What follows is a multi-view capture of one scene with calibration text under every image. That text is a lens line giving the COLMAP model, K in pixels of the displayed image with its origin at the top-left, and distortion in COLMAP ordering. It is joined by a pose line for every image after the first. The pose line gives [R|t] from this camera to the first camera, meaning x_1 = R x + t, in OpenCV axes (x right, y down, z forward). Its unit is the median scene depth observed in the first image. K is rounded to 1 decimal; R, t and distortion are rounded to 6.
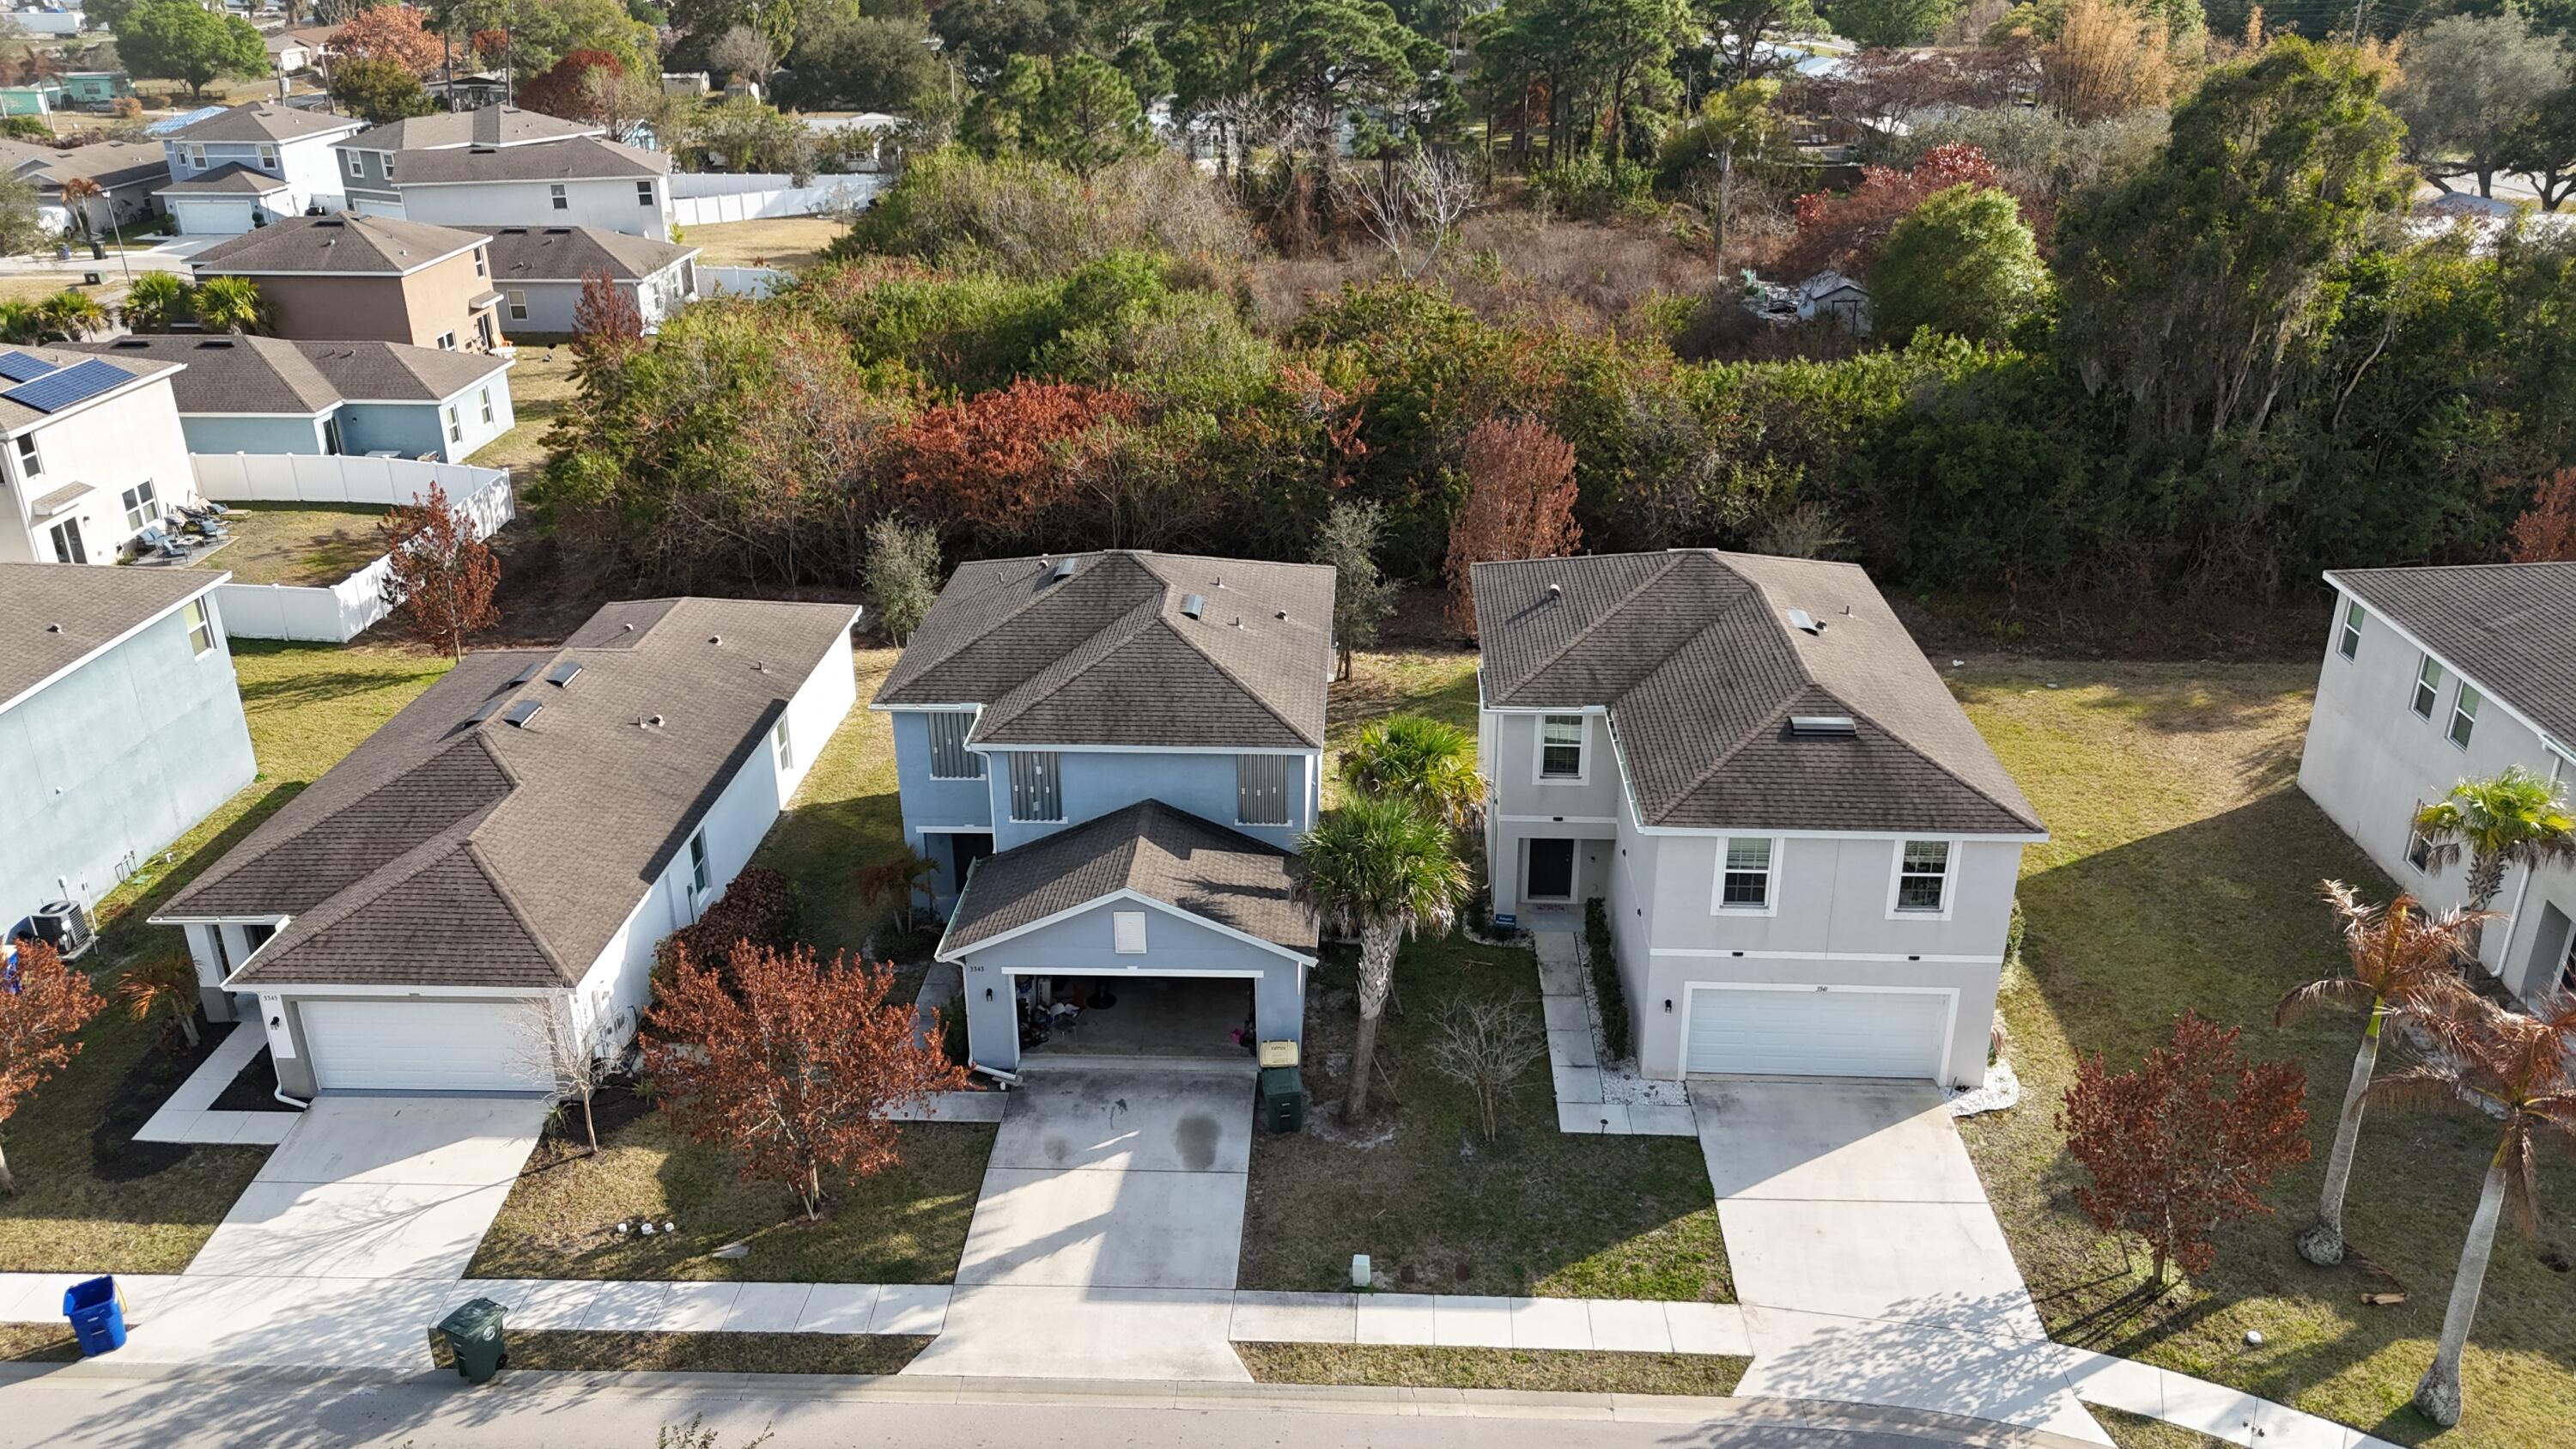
lens RADIAL K [[1903.4, 0, 1288.0], [0, 1903.4, 724.5], [0, 0, 1]] dist [0.102531, -0.129826]
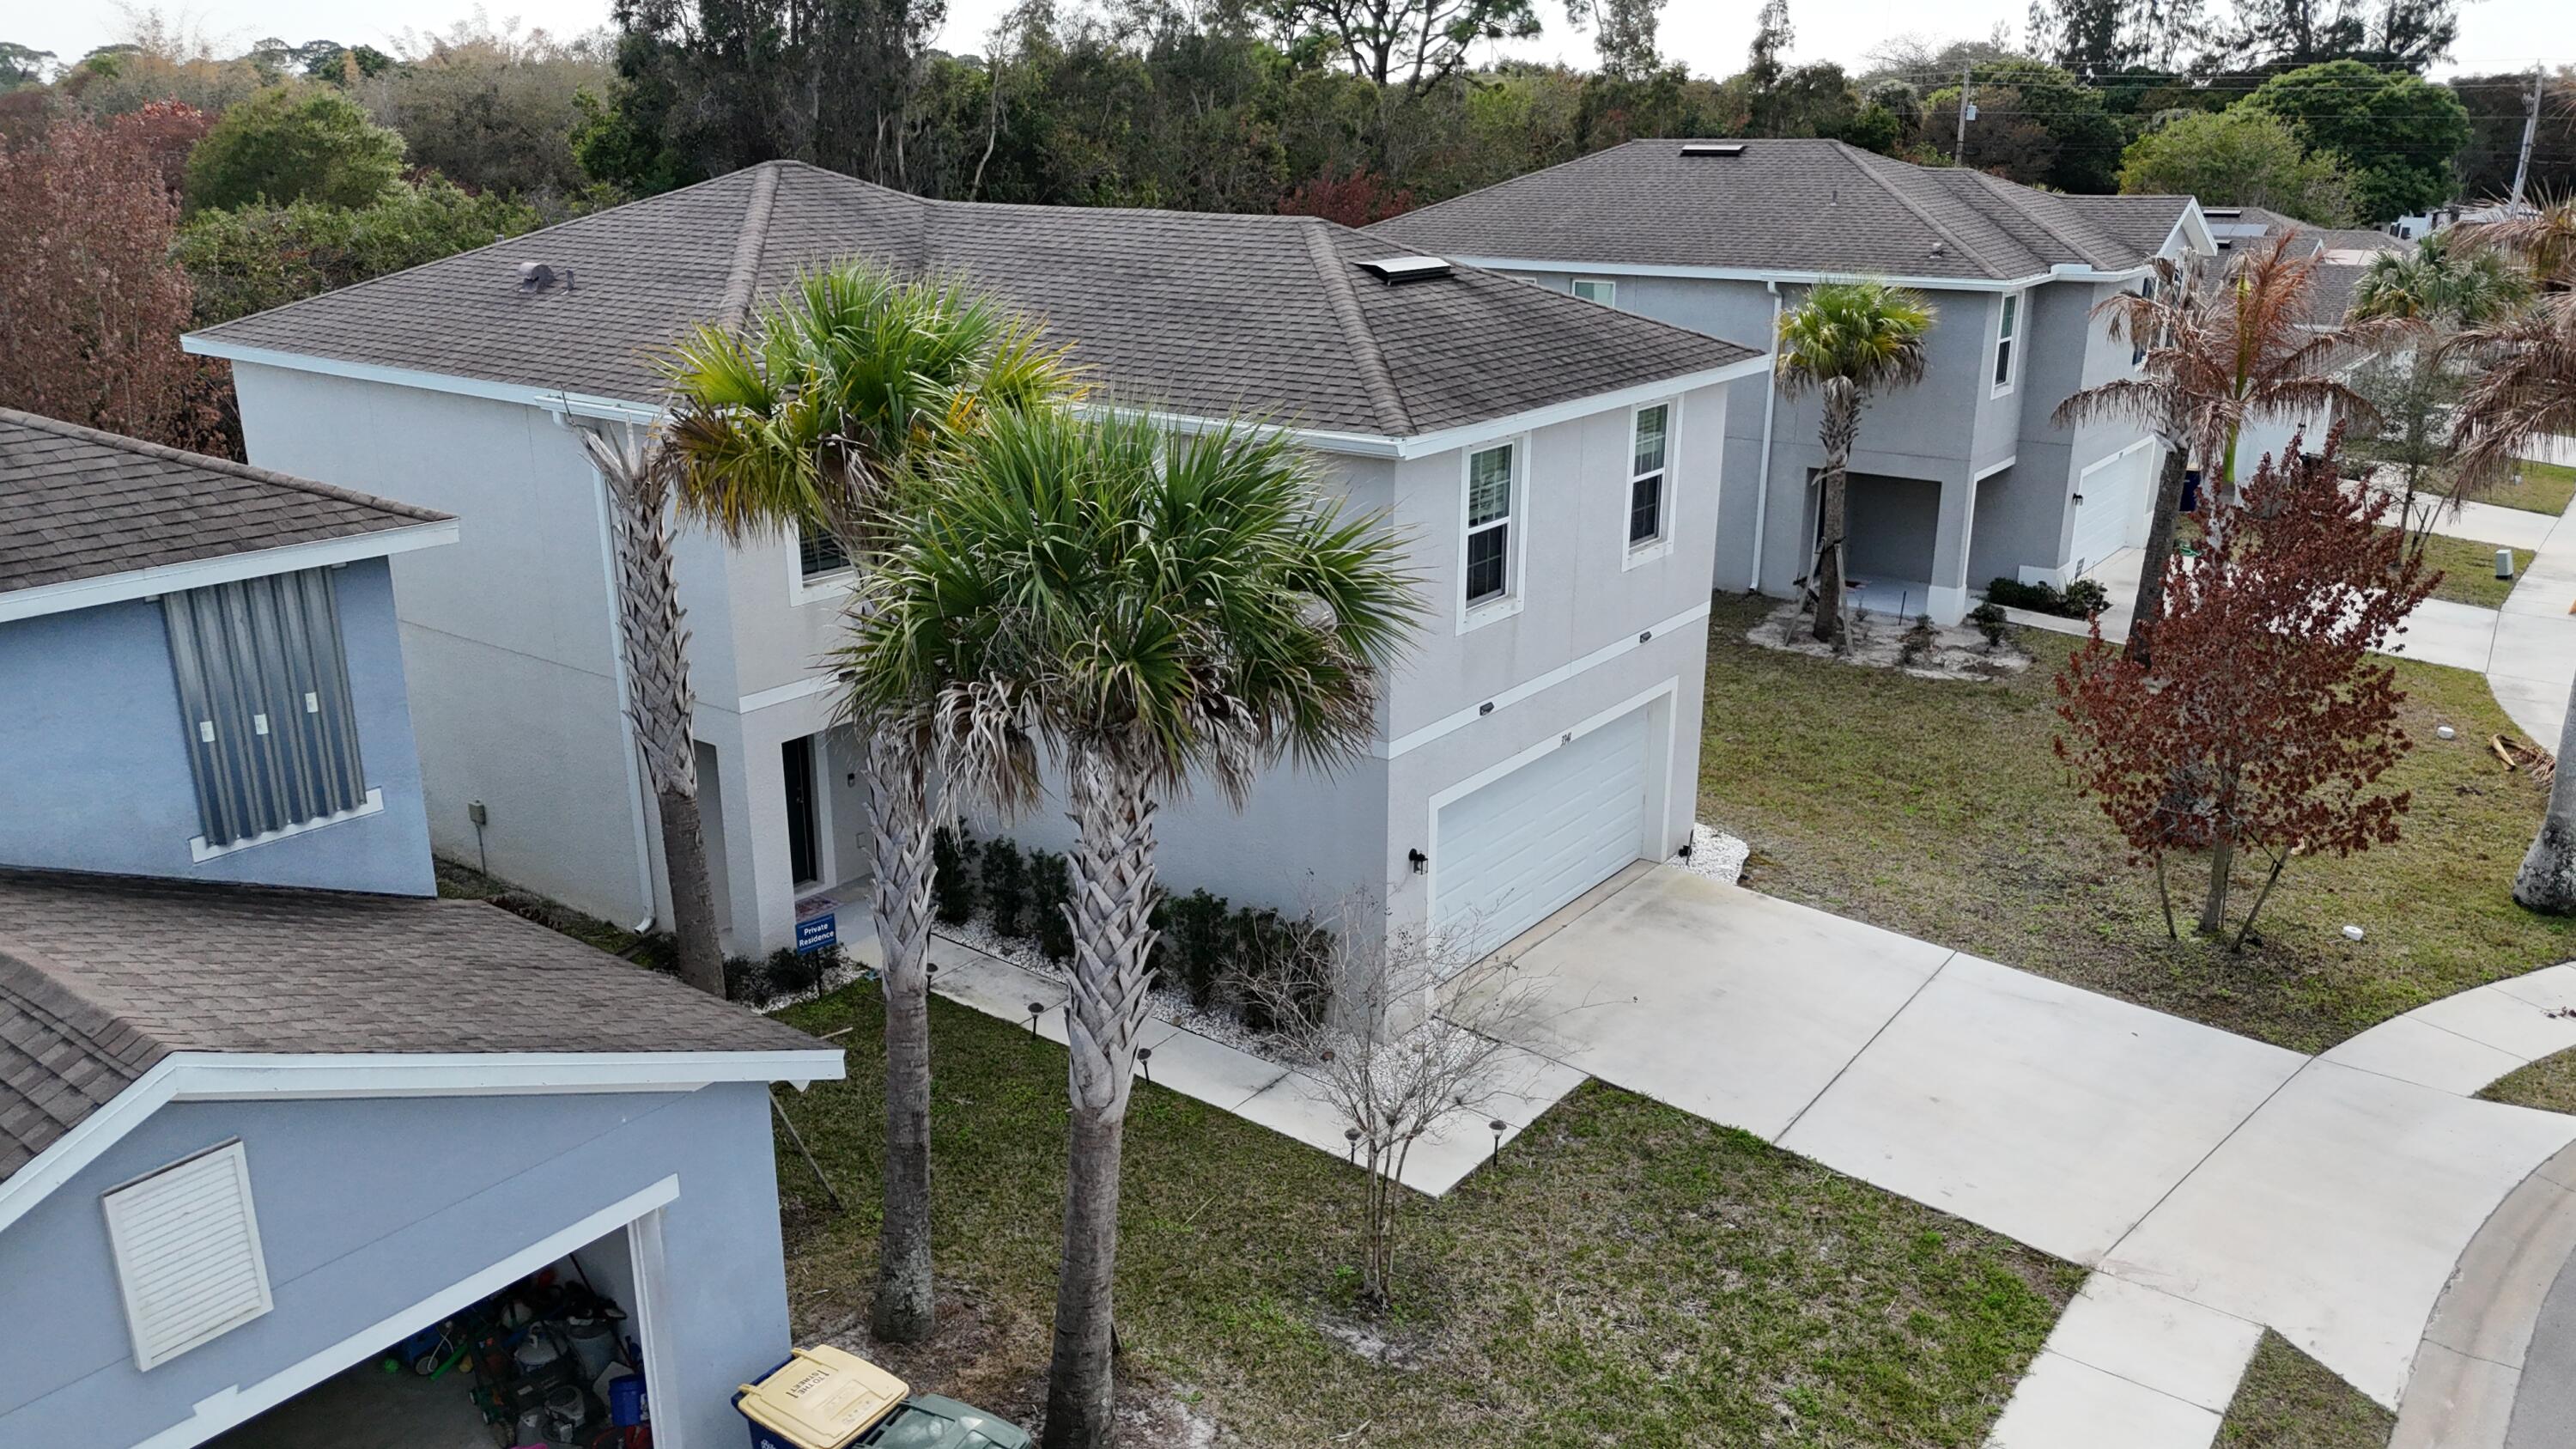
lens RADIAL K [[1903.4, 0, 1288.0], [0, 1903.4, 724.5], [0, 0, 1]] dist [0.102531, -0.129826]
pose [[0.567330, -0.246825, 0.785629, -0.163546], [0.334715, 0.940779, 0.053860, 0.072642], [-0.752398, 0.232406, 0.616348, 0.669381]]
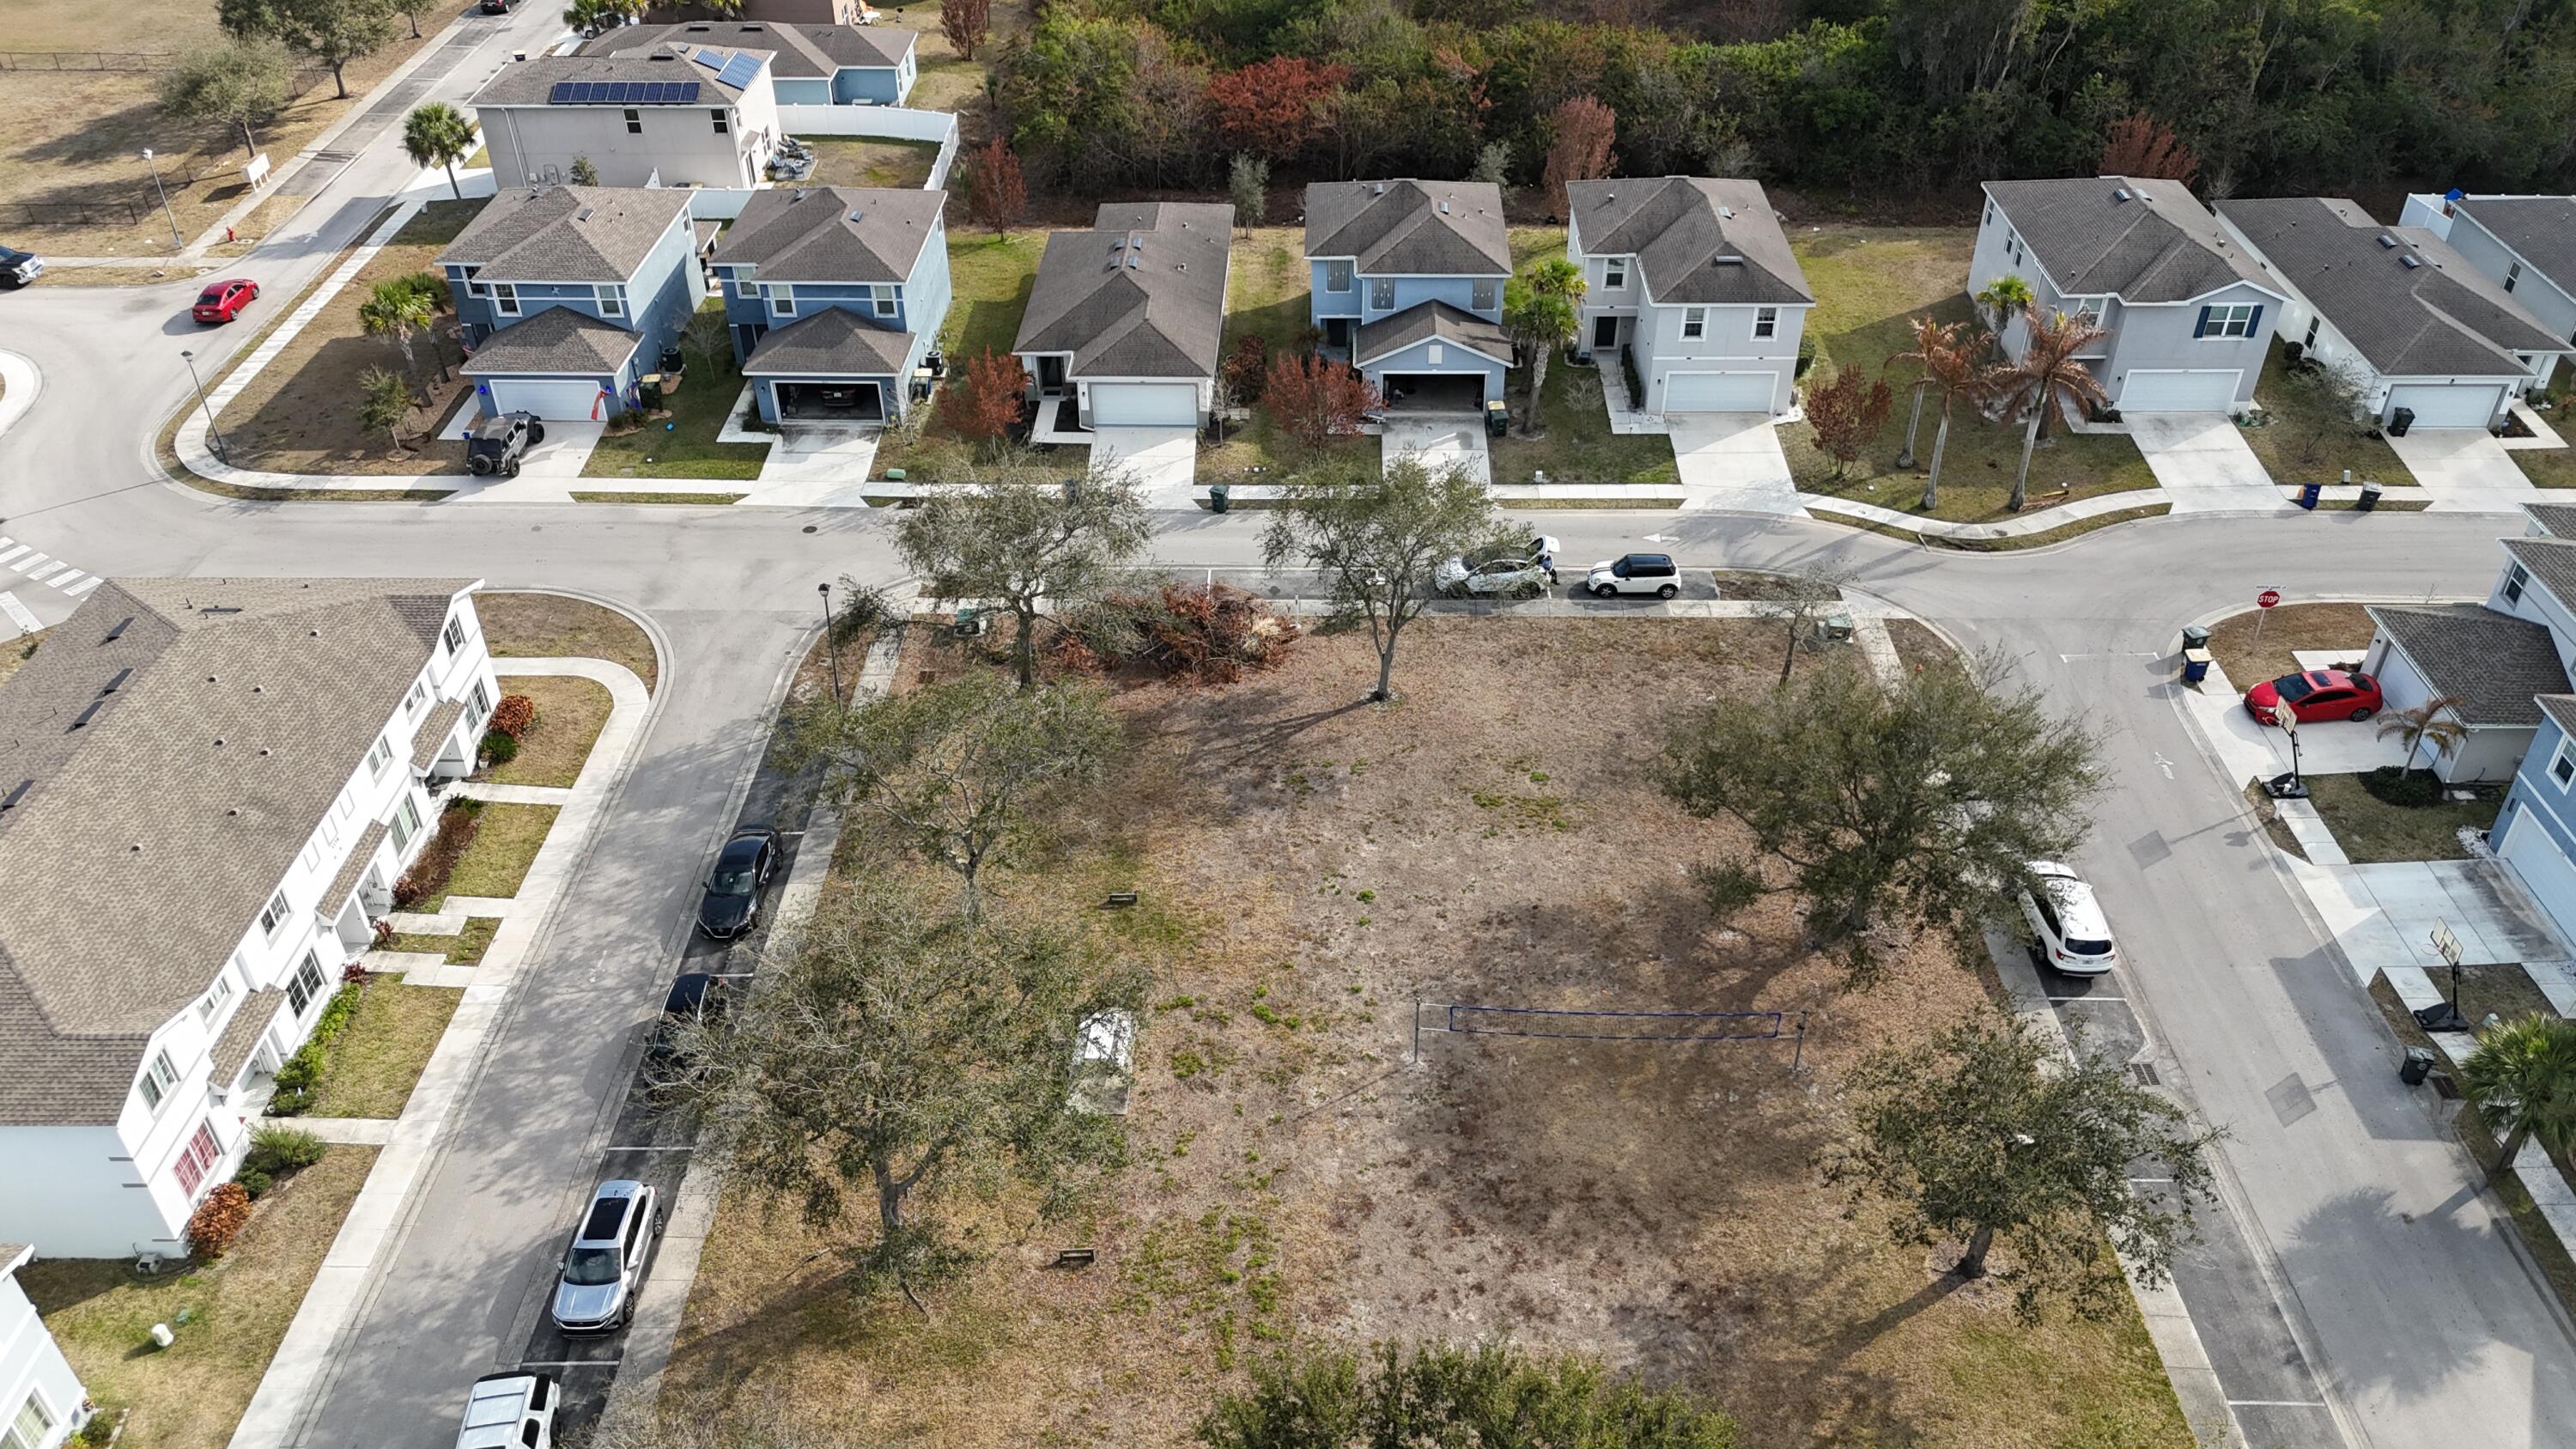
lens RADIAL K [[1903.4, 0, 1288.0], [0, 1903.4, 724.5], [0, 0, 1]] dist [0.102531, -0.129826]
pose [[0.999728, -0.012331, 0.019816, -0.294349], [0.007680, 0.975557, 0.219614, 0.032050], [-0.022039, -0.219402, 0.975385, -1.314036]]
